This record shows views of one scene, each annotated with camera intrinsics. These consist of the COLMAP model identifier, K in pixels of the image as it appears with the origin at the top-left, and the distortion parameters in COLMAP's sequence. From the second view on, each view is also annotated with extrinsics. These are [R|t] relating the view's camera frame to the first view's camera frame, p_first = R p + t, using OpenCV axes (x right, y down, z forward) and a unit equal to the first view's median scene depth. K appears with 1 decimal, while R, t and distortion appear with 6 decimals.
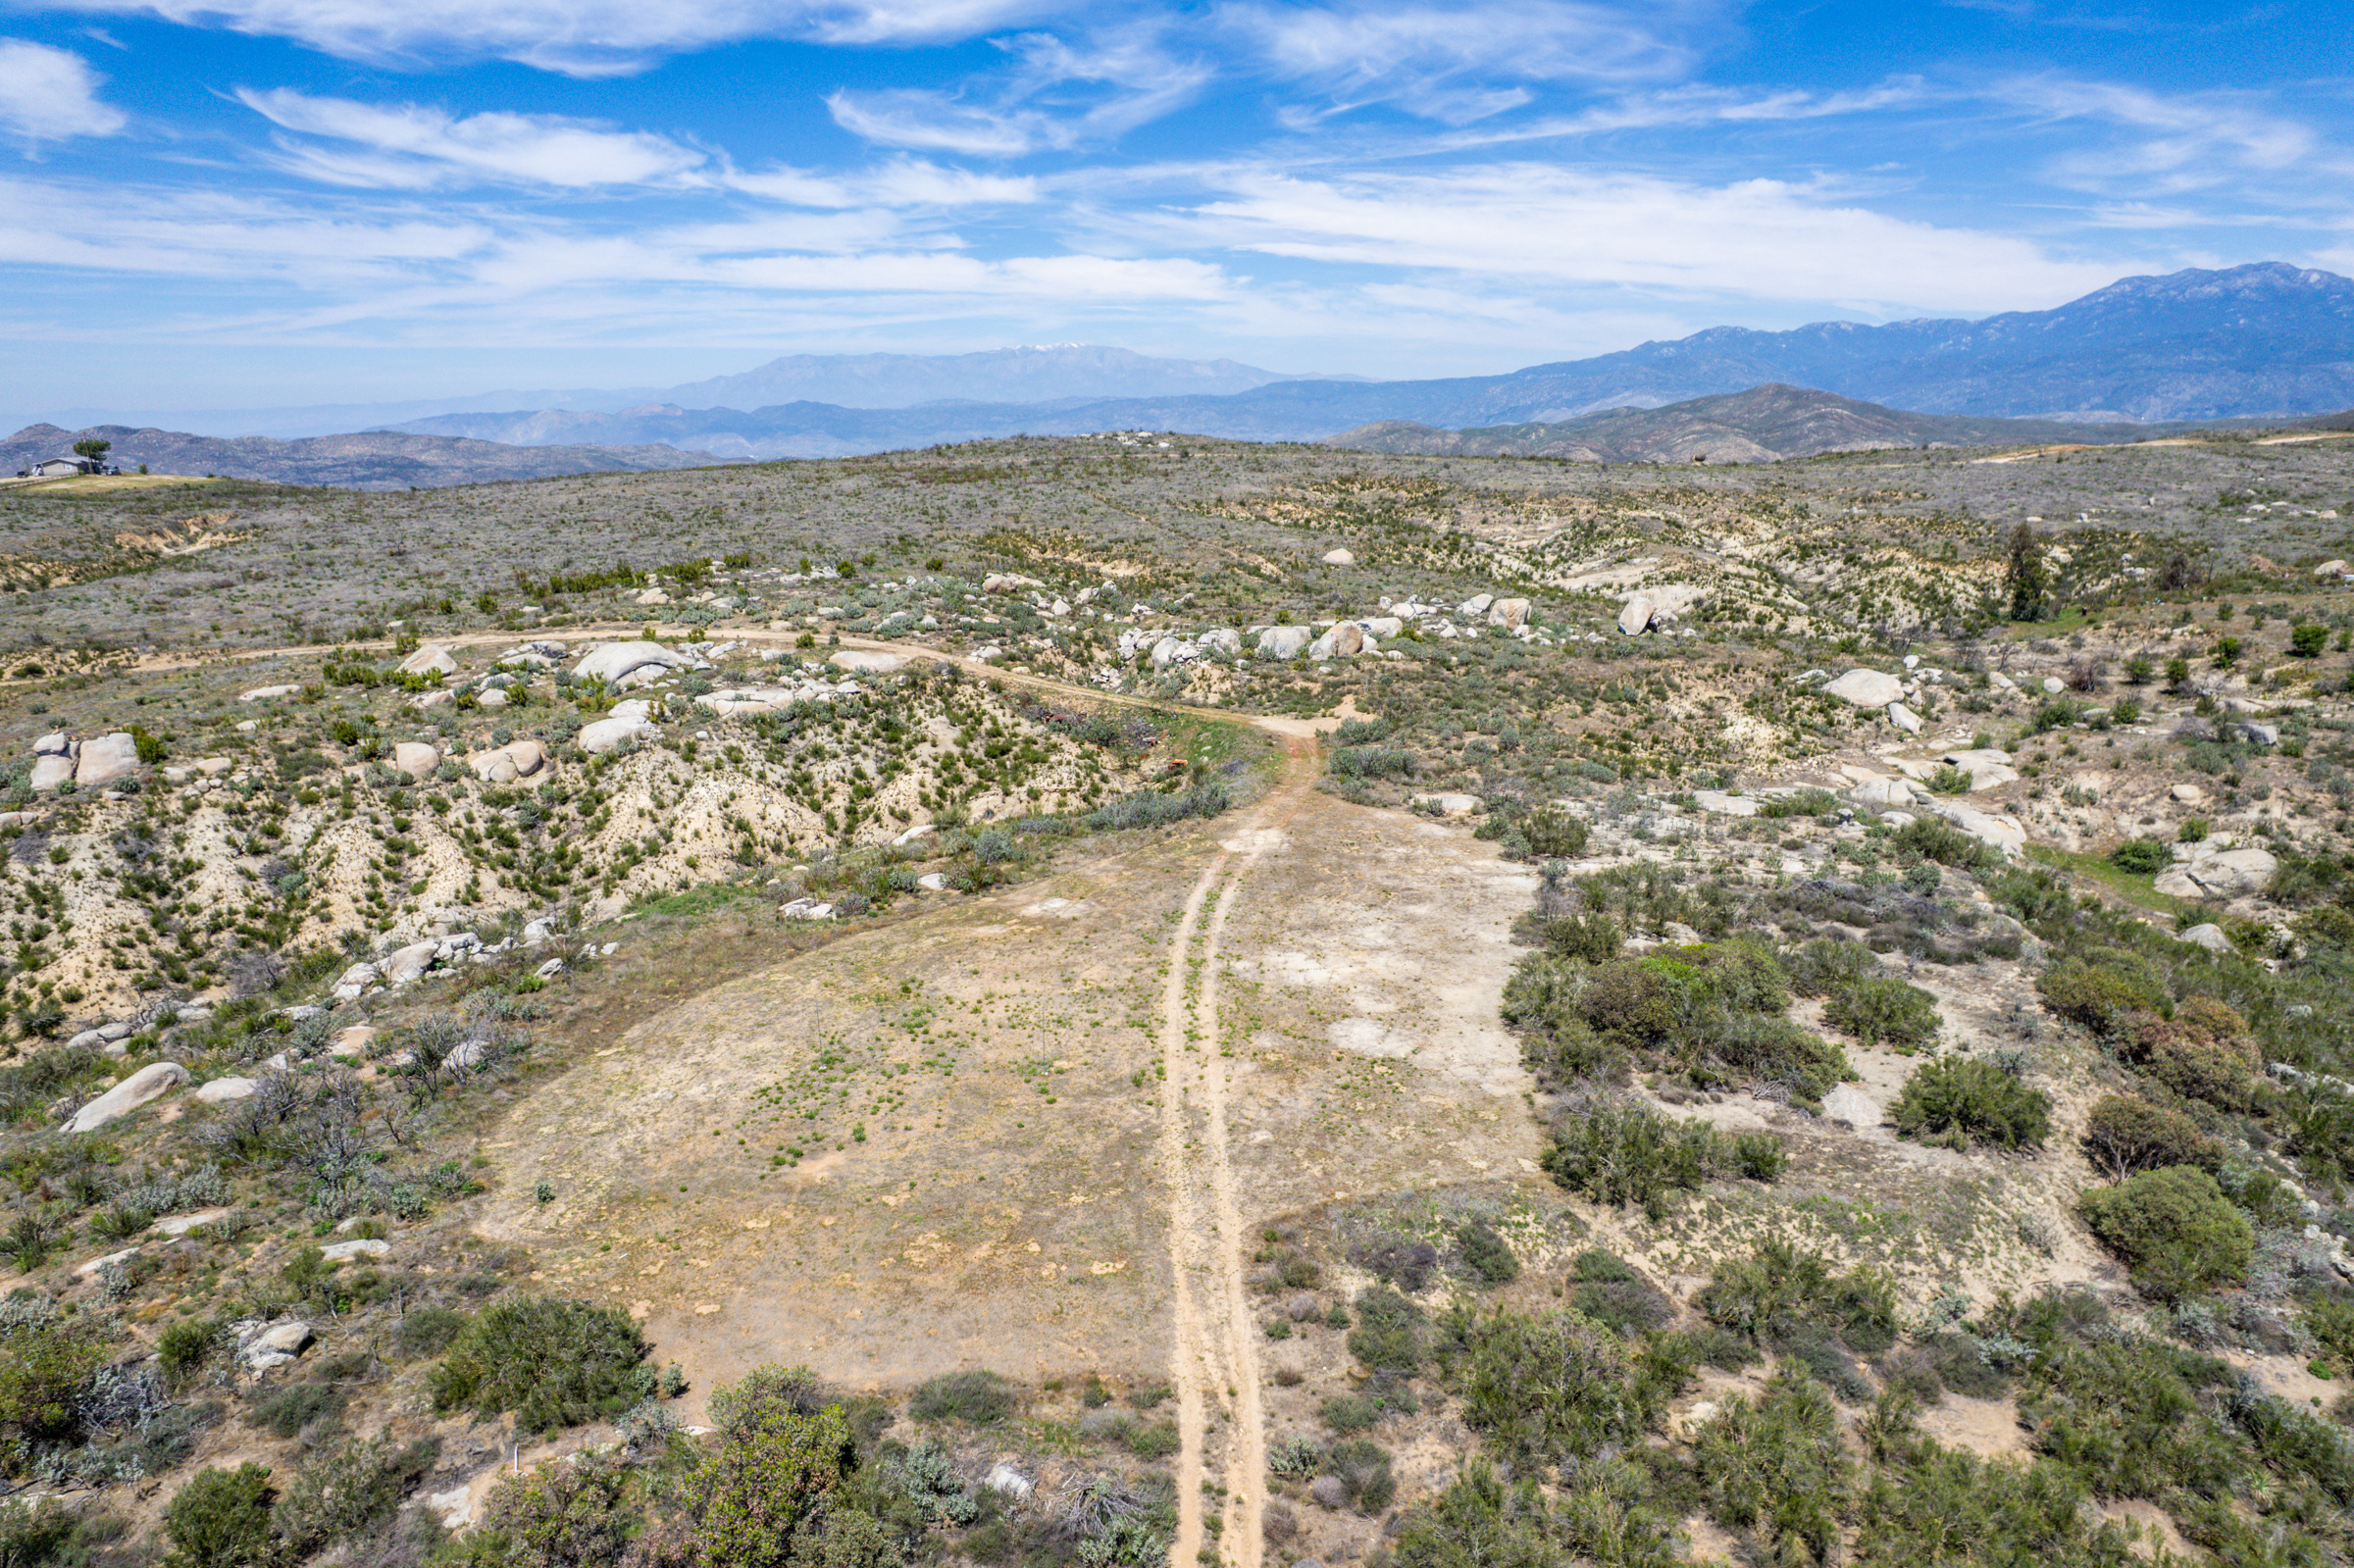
lens RADIAL K [[1503.7, 0, 1186.3], [0, 1503.7, 803.0], [0, 0, 1]] dist [-0.077900, 0.071748]
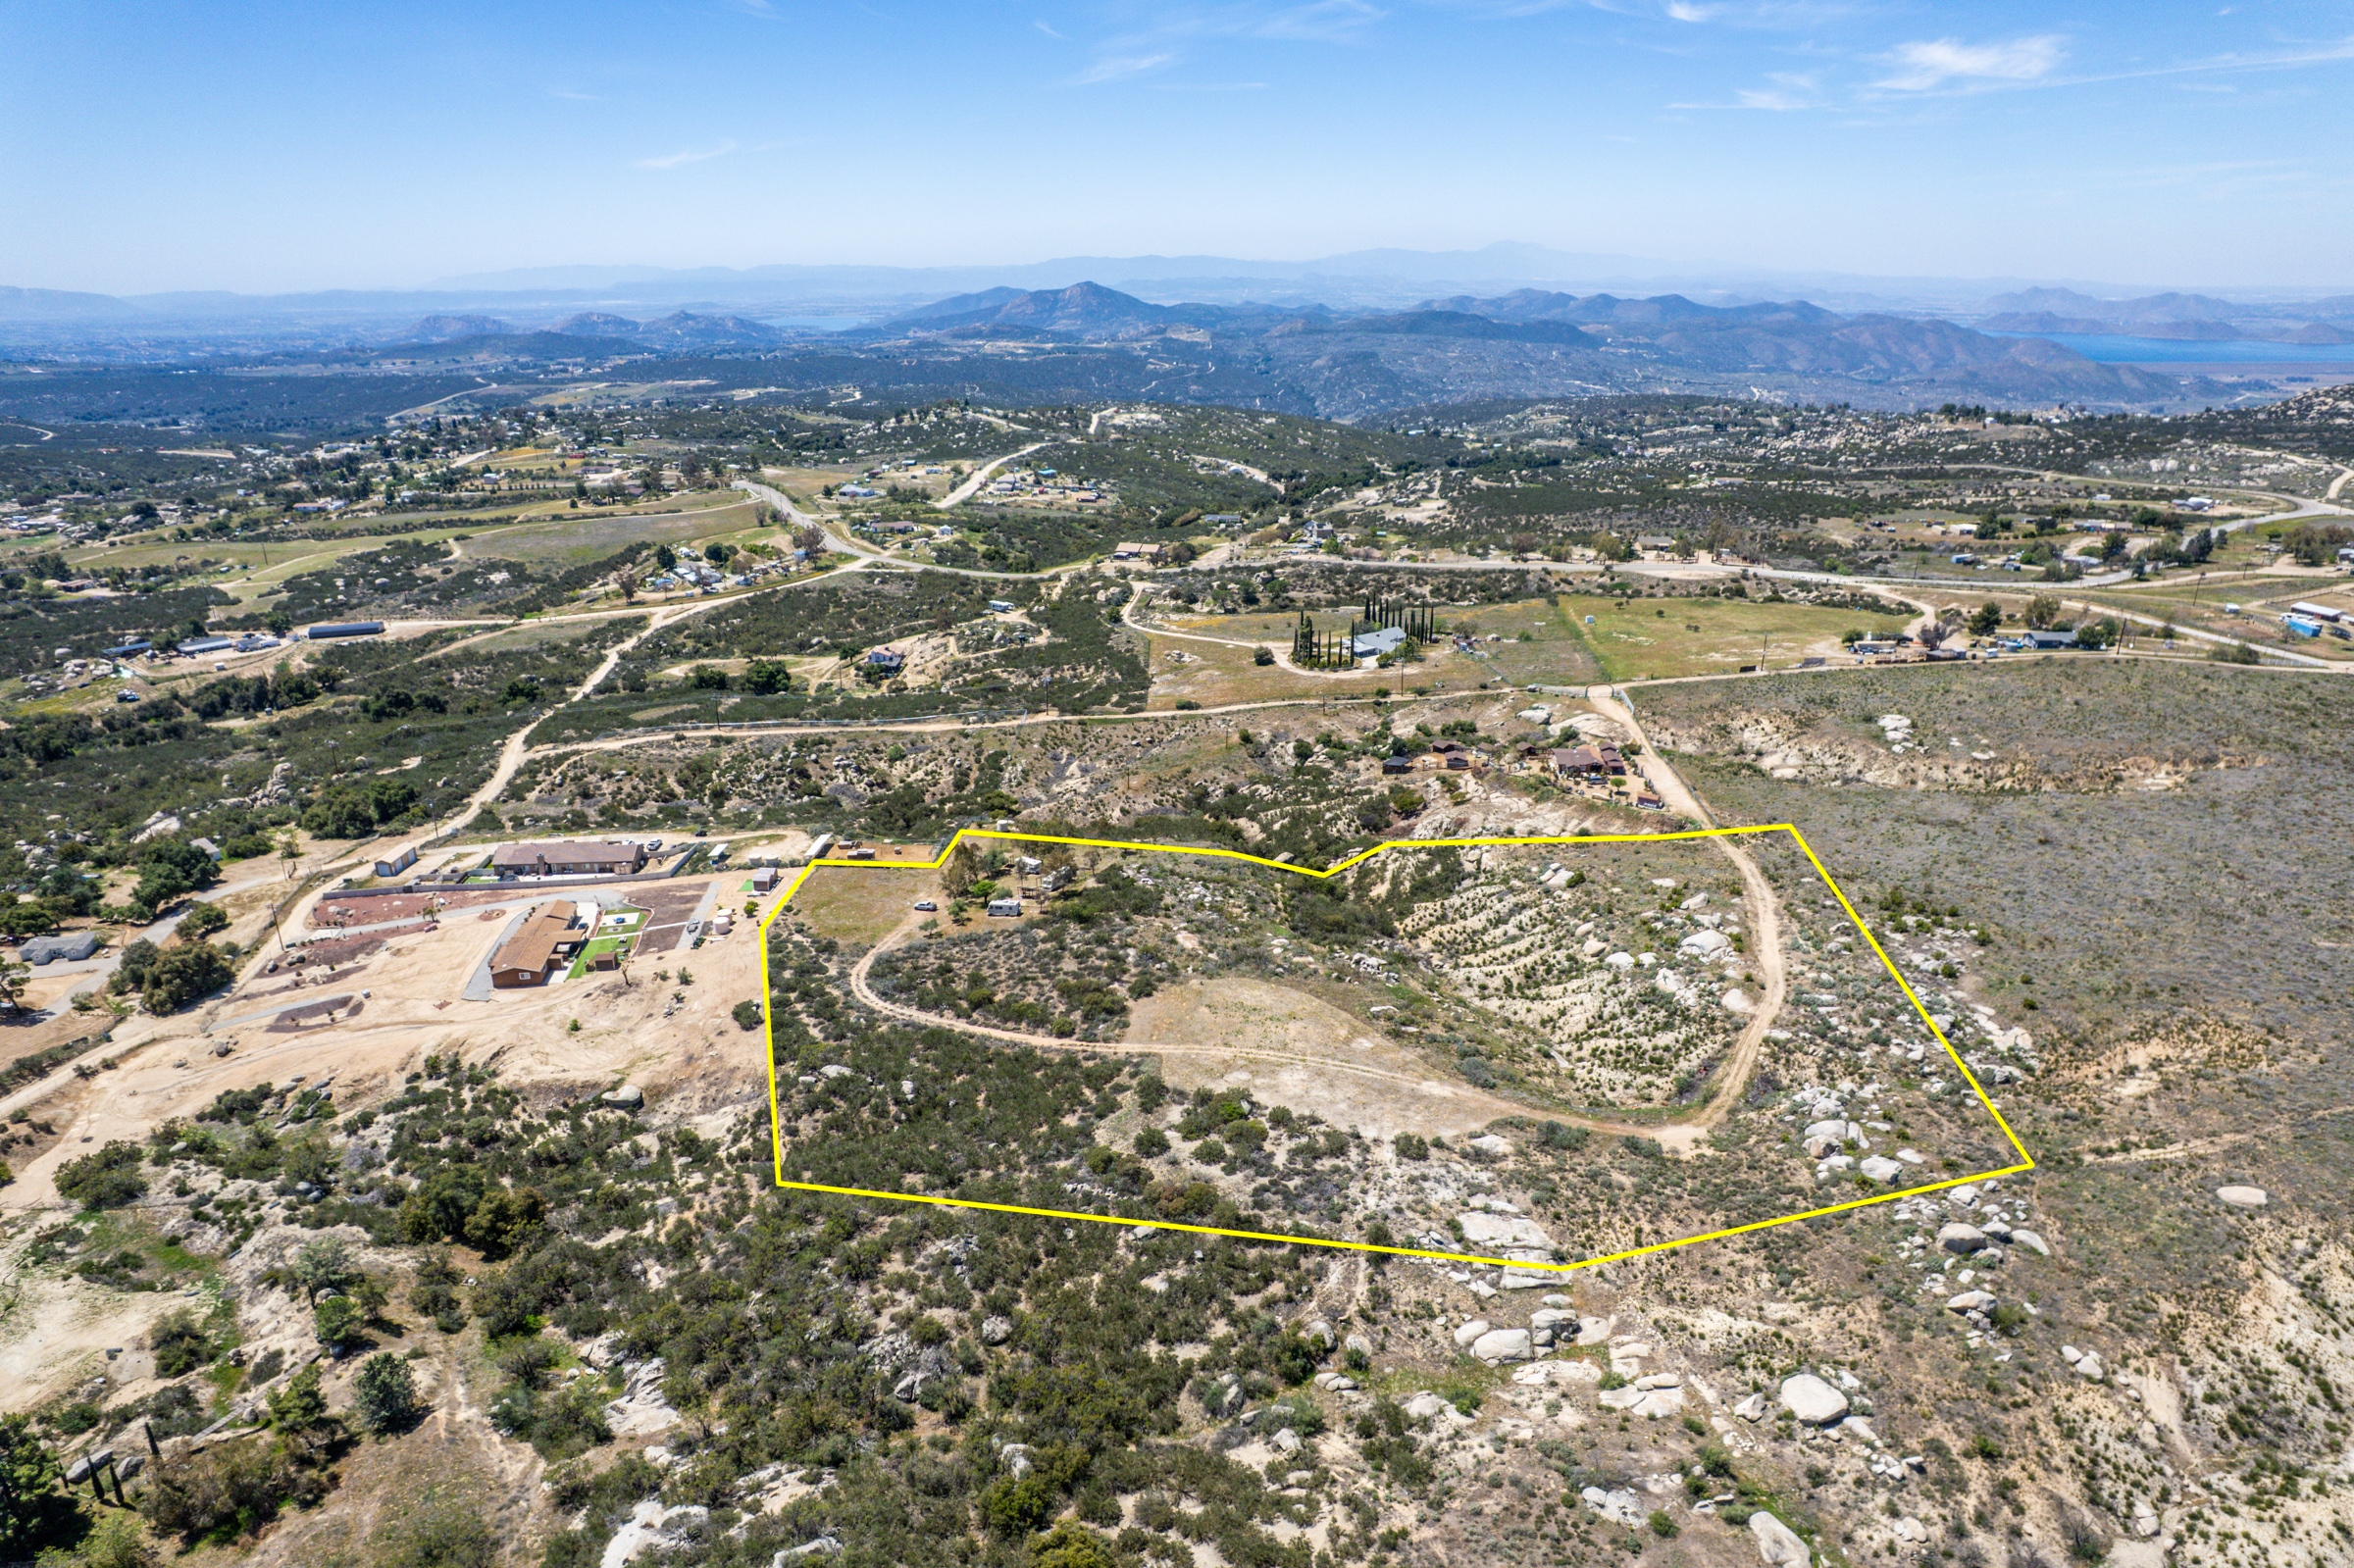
lens RADIAL K [[1503.7, 0, 1186.3], [0, 1503.7, 803.0], [0, 0, 1]] dist [-0.077900, 0.071748]
pose [[-0.232720, 0.342214, -0.910347, 1.841178], [-0.247443, 0.884408, 0.395720, -1.047707], [0.940539, 0.317351, -0.121141, 0.627211]]
